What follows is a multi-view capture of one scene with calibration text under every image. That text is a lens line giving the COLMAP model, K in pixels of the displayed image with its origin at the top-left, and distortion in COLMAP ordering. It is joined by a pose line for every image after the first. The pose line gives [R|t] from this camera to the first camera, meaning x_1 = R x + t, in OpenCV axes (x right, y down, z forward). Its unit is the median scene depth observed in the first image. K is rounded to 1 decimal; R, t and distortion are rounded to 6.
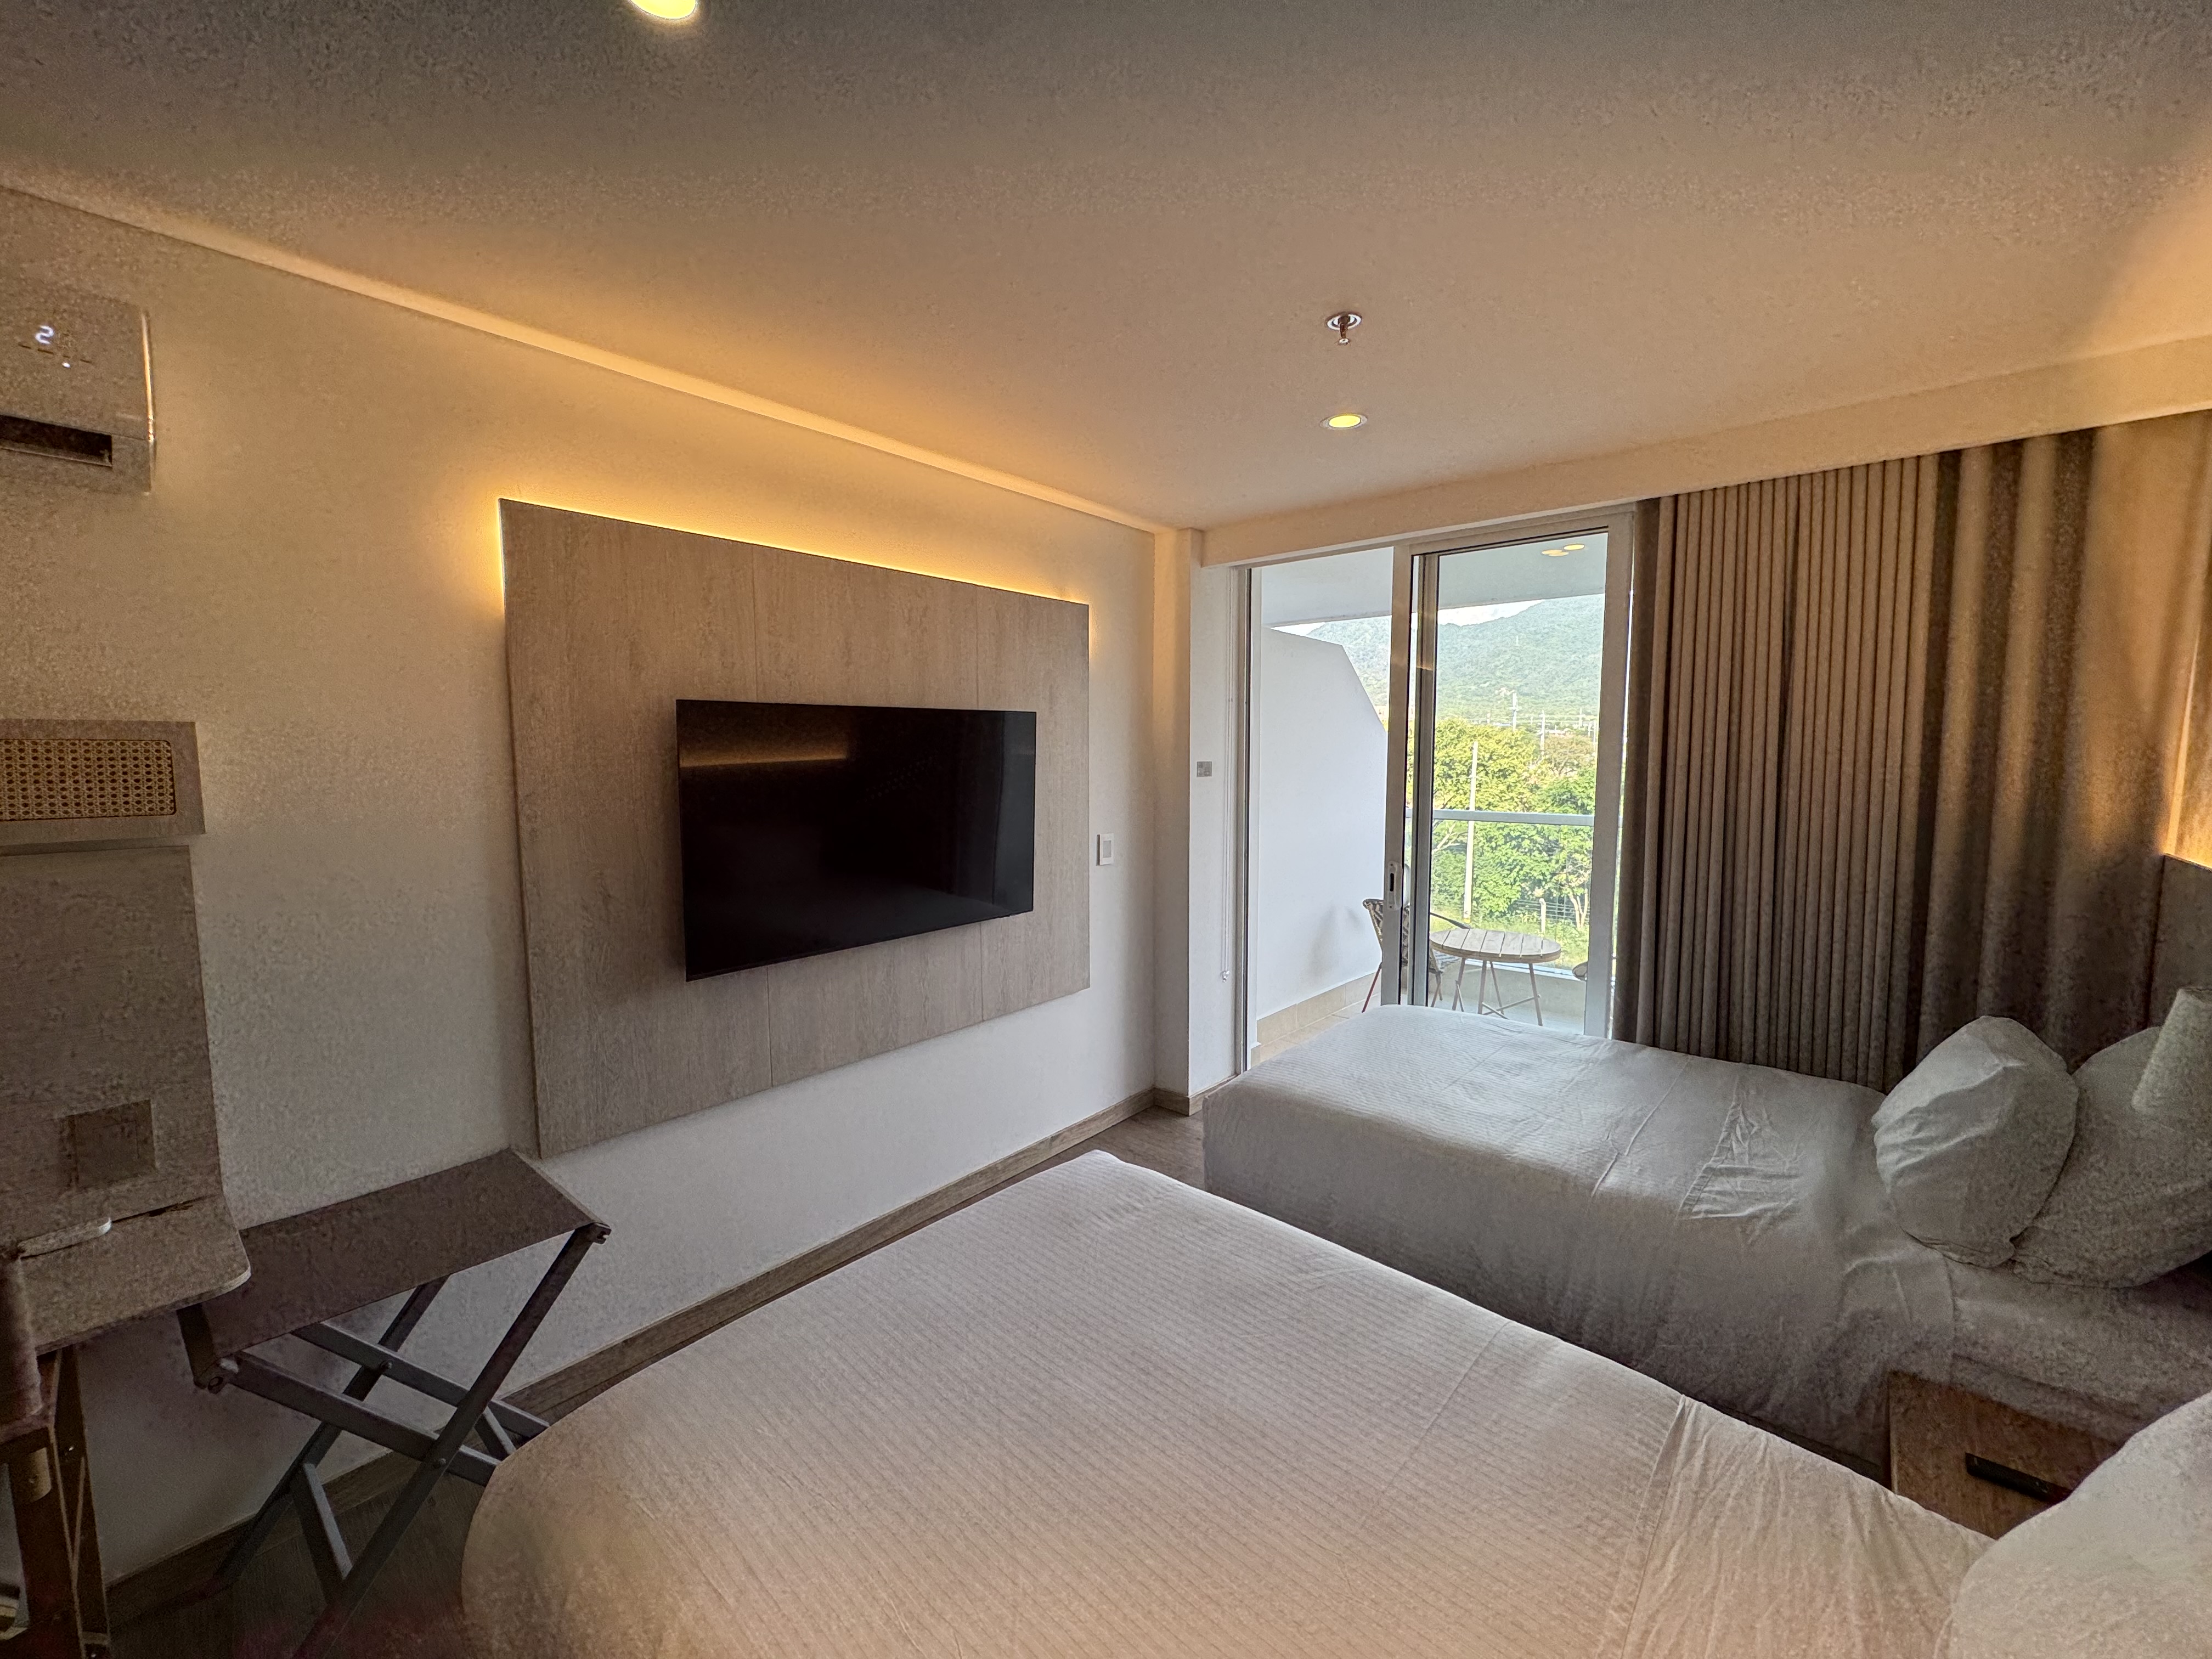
lens RADIAL K [[886.4, 0, 1102.7], [0, 886.4, 843.1], [0, 0, 1]] dist [-0.004756, 0.001326]
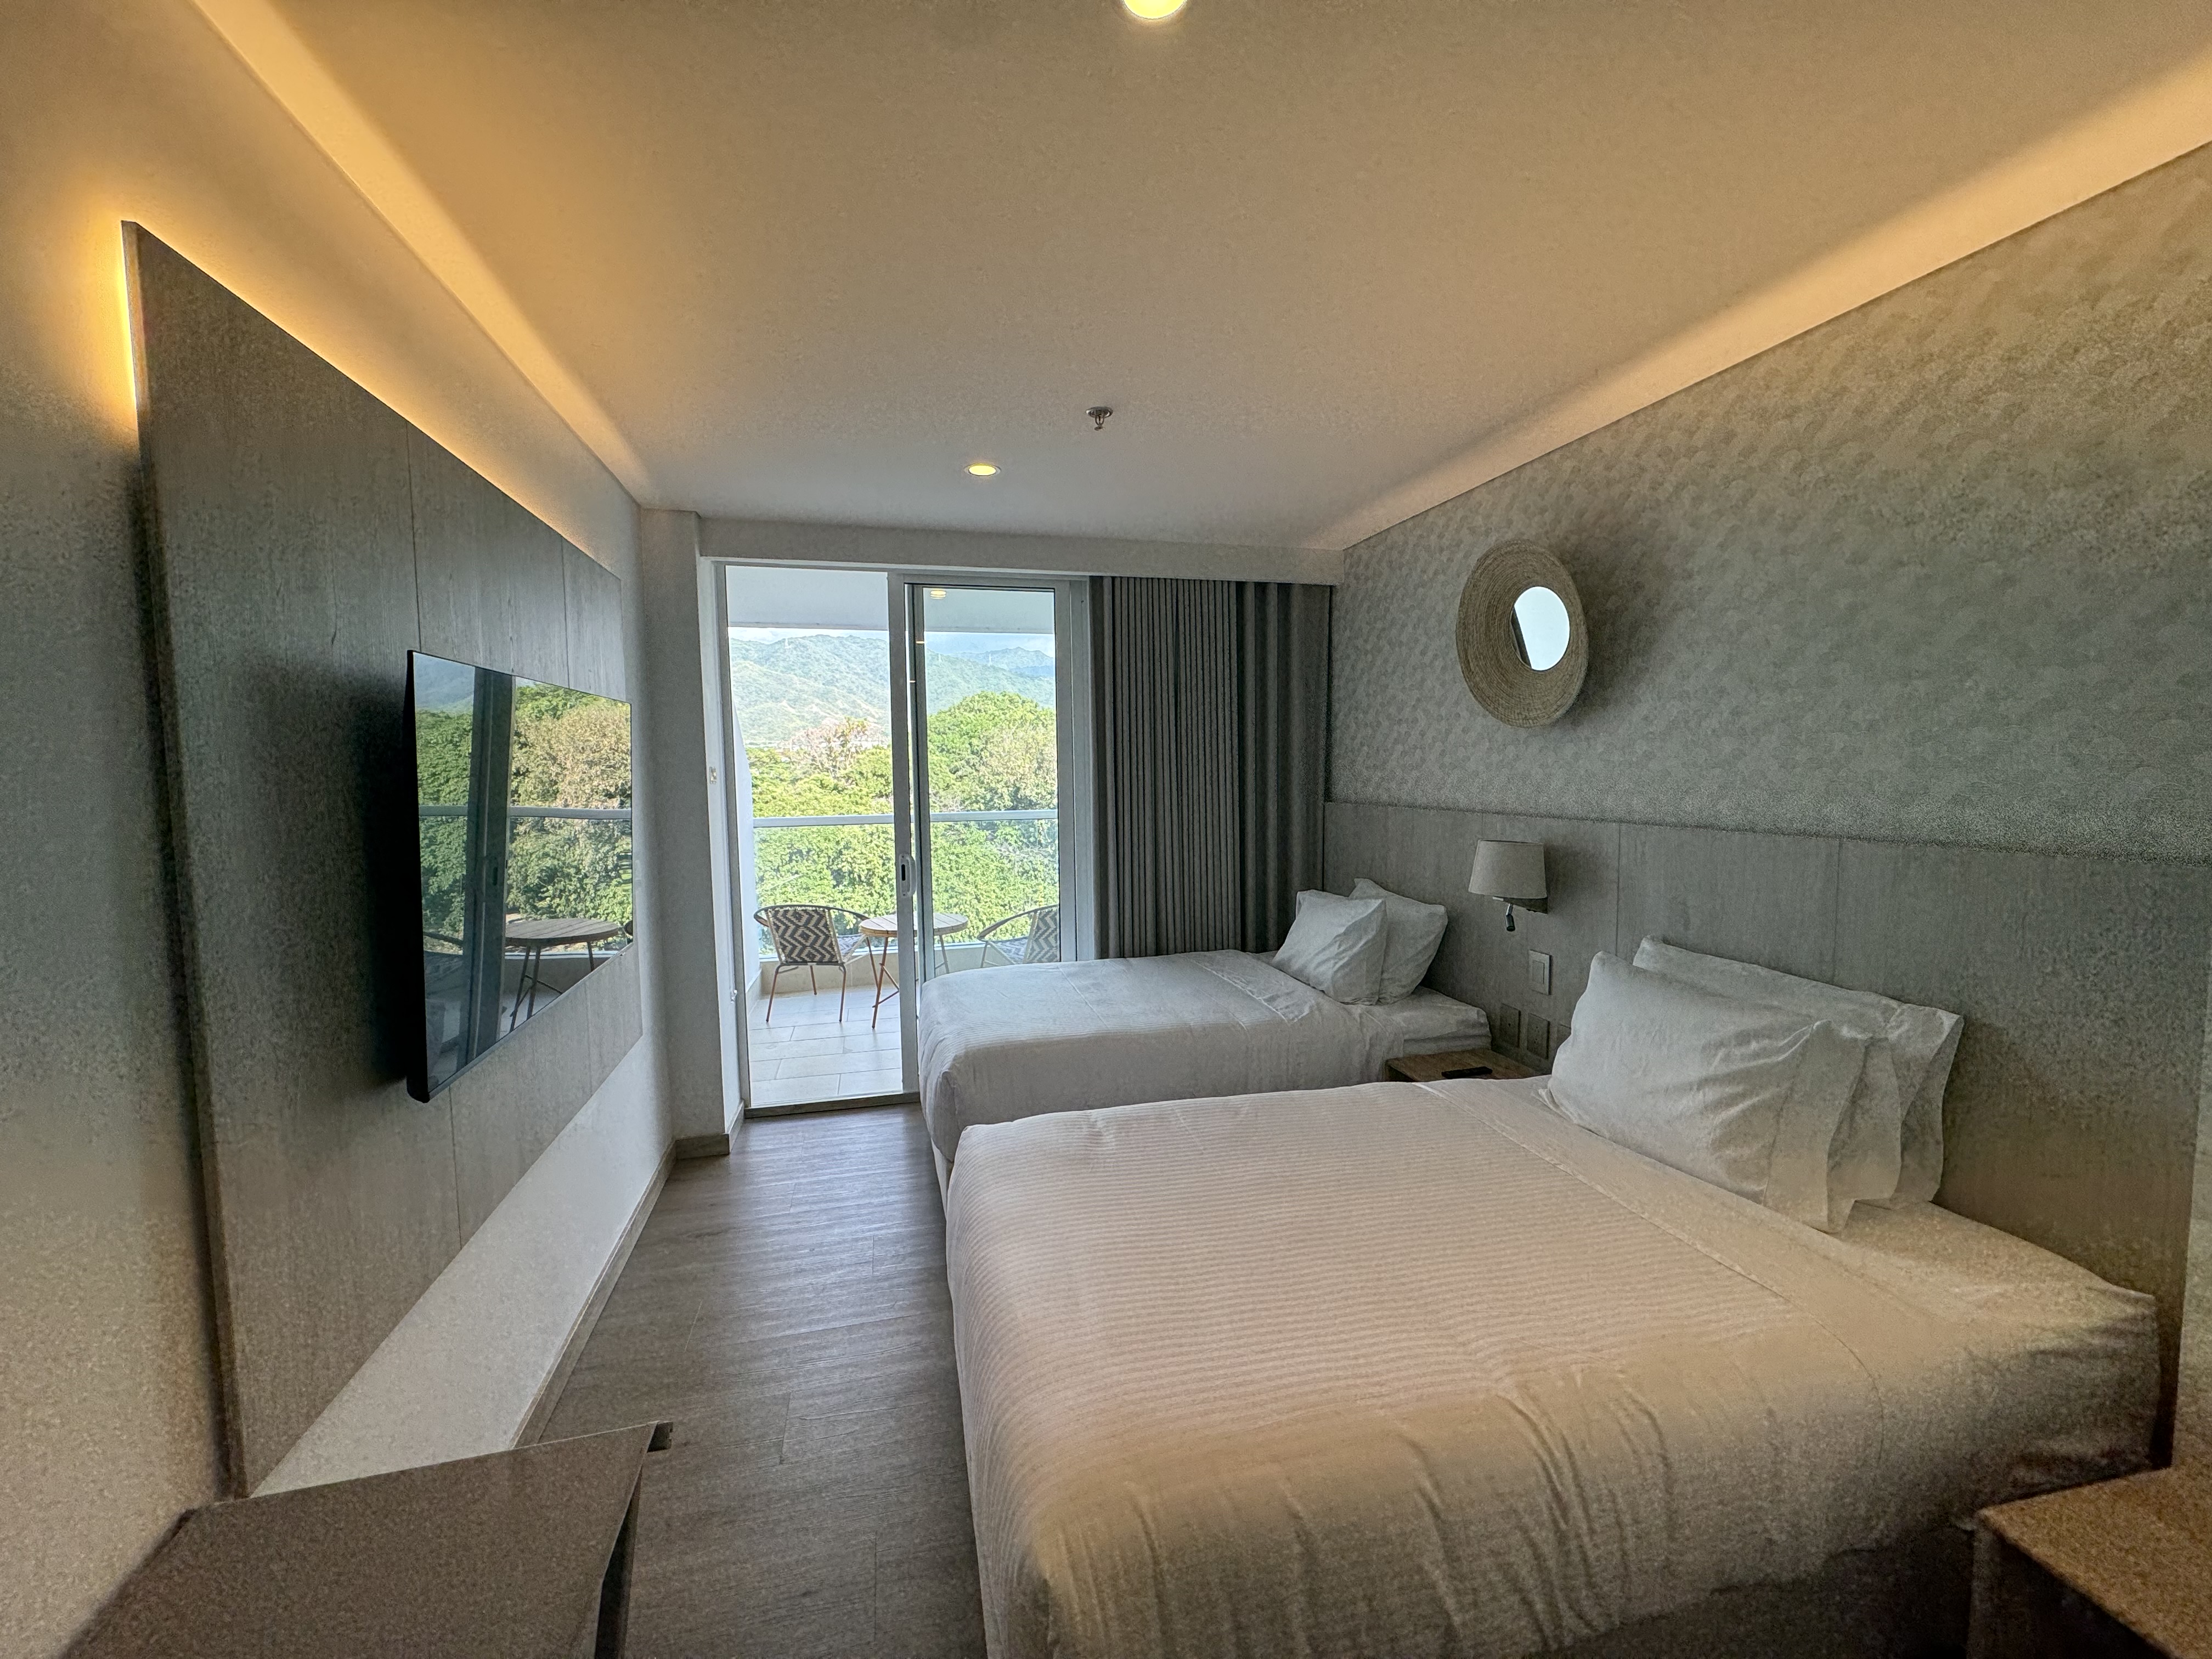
lens RADIAL K [[886.4, 0, 1099.0], [0, 886.4, 830.4], [0, 0, 1]] dist [-0.004756, 0.001326]
pose [[0.573065, -0.068266, 0.816662, -0.559201], [0.099617, 0.994937, 0.013265, 0.003789], [-0.813433, 0.073752, 0.576964, 0.196982]]
